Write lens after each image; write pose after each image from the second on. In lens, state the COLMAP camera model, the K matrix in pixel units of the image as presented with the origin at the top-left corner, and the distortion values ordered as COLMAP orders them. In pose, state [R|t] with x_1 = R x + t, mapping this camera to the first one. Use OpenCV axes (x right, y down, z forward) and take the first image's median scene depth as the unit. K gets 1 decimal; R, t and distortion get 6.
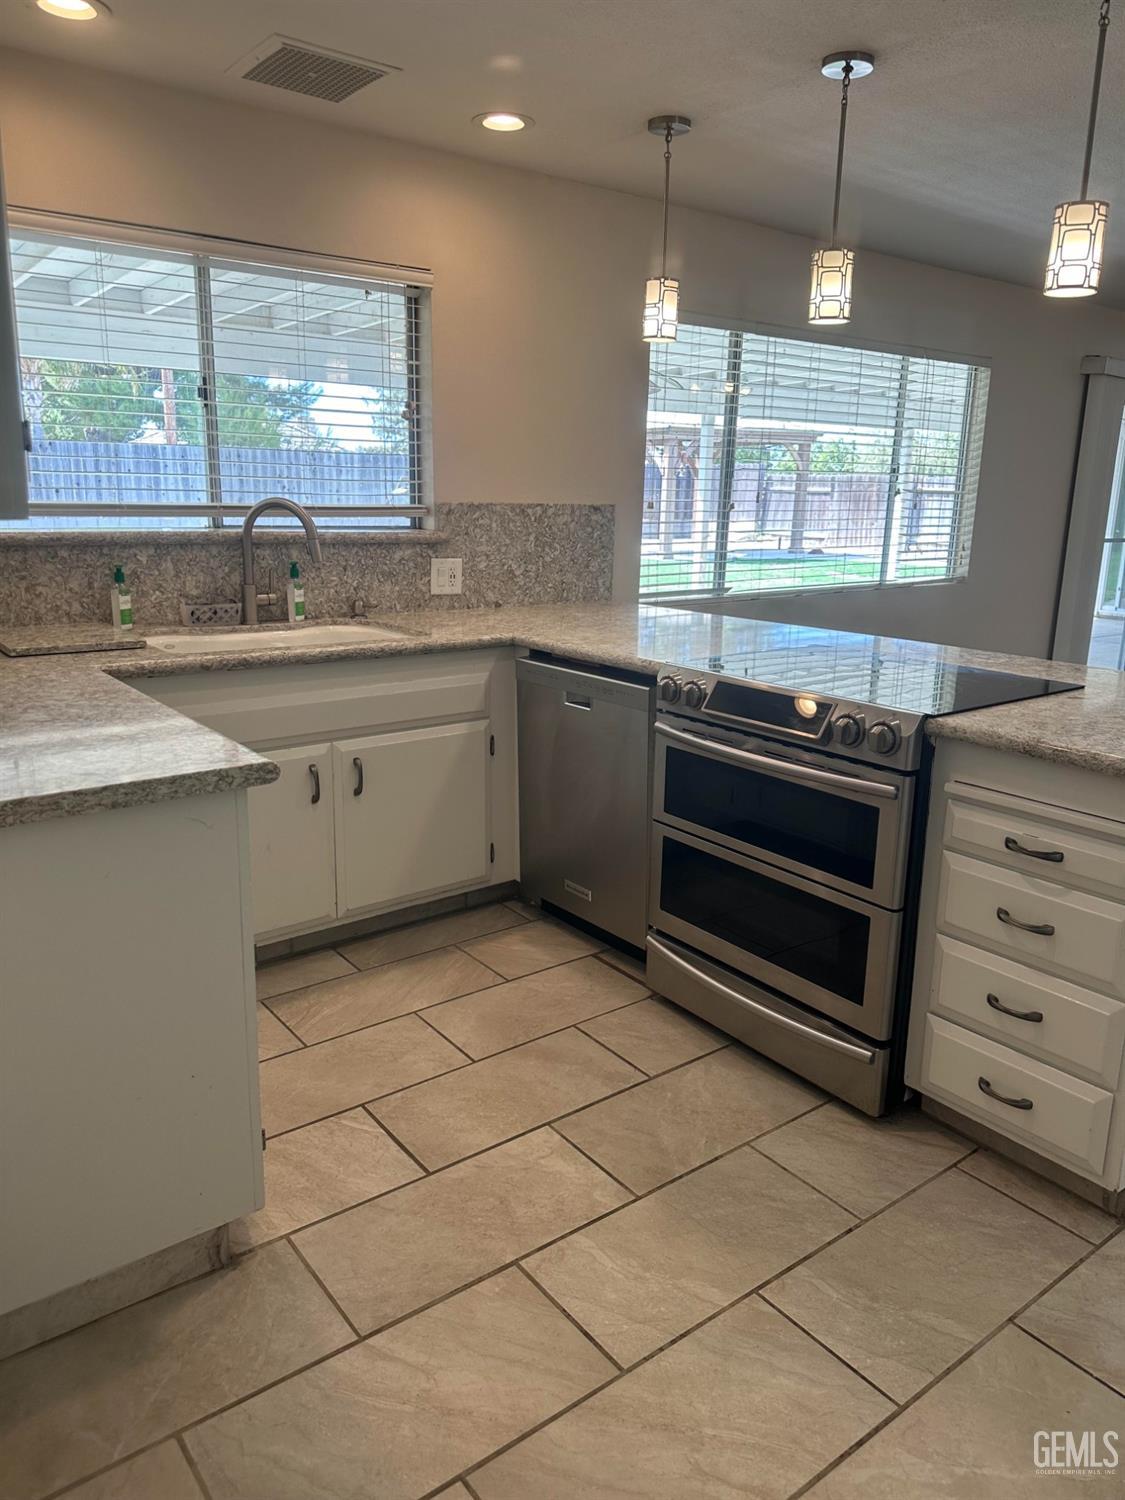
lens RADIAL K [[1064.1, 0, 566.7], [0, 1064.1, 740.3], [0, 0, 1]] dist [0.085435, -0.100365]
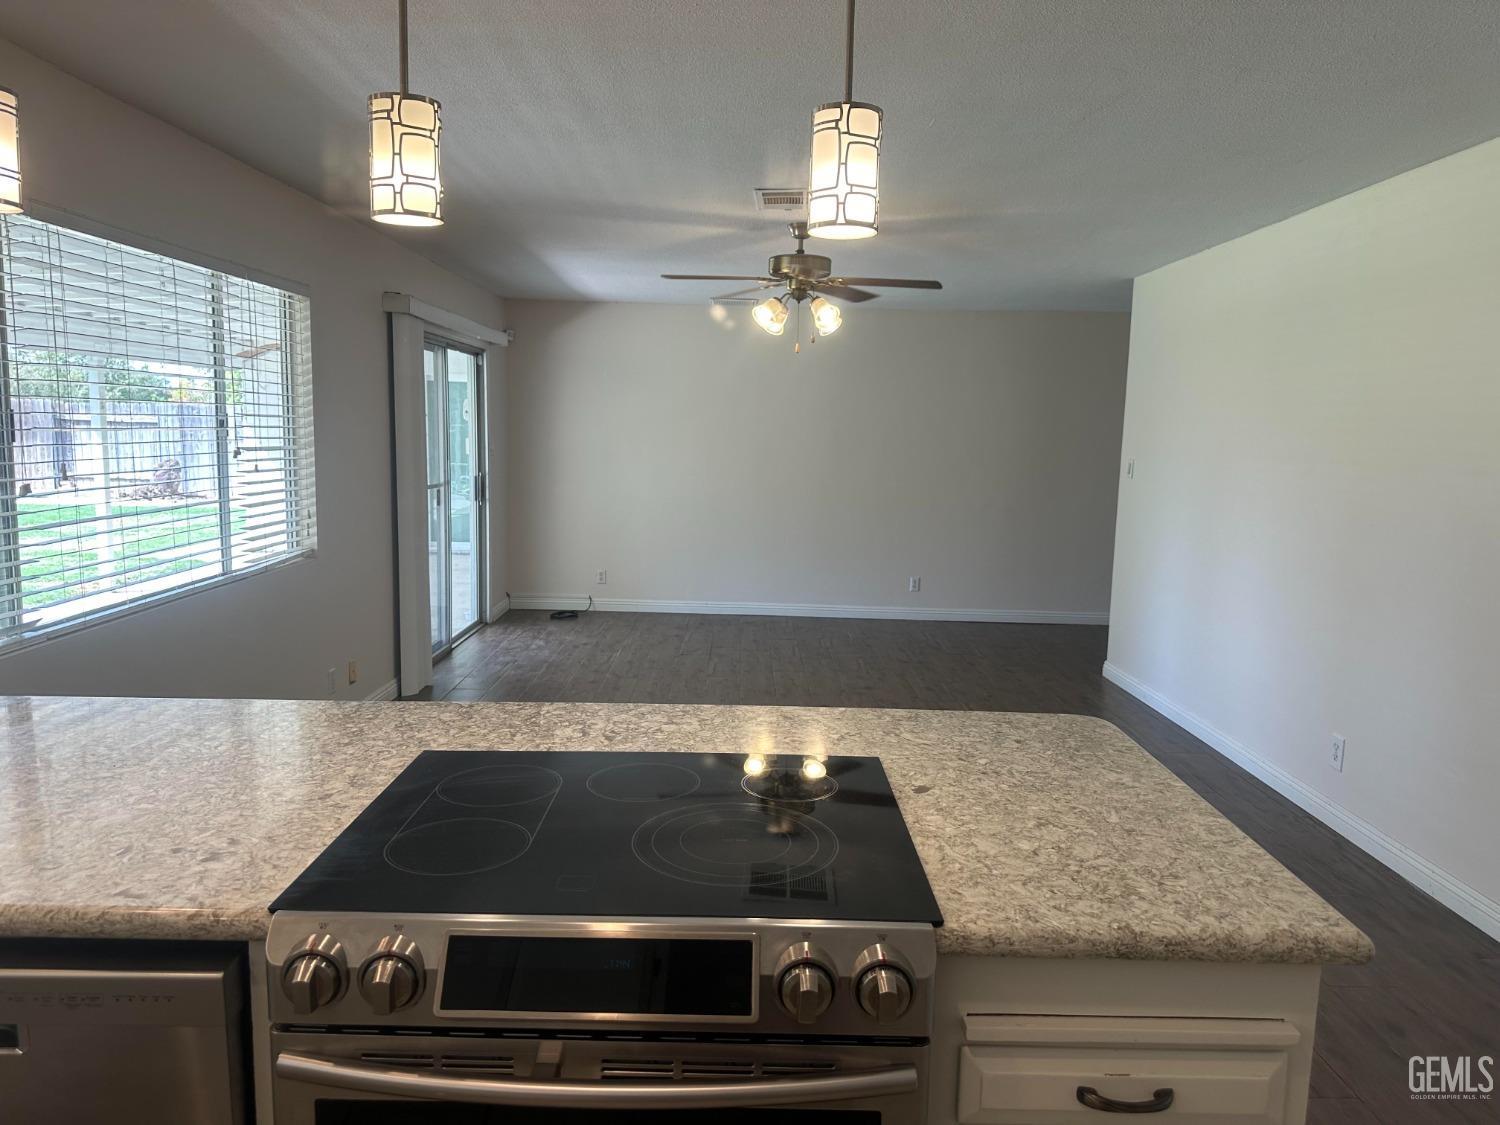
lens RADIAL K [[1064.1, 0, 757.5], [0, 1064.1, 573.4], [0, 0, 1]] dist [0.085435, -0.100365]
pose [[0.620055, -0.120170, 0.775300, -0.108775], [0.180741, 0.983499, 0.007891, -0.171621], [-0.763456, 0.135236, 0.631543, 0.513551]]
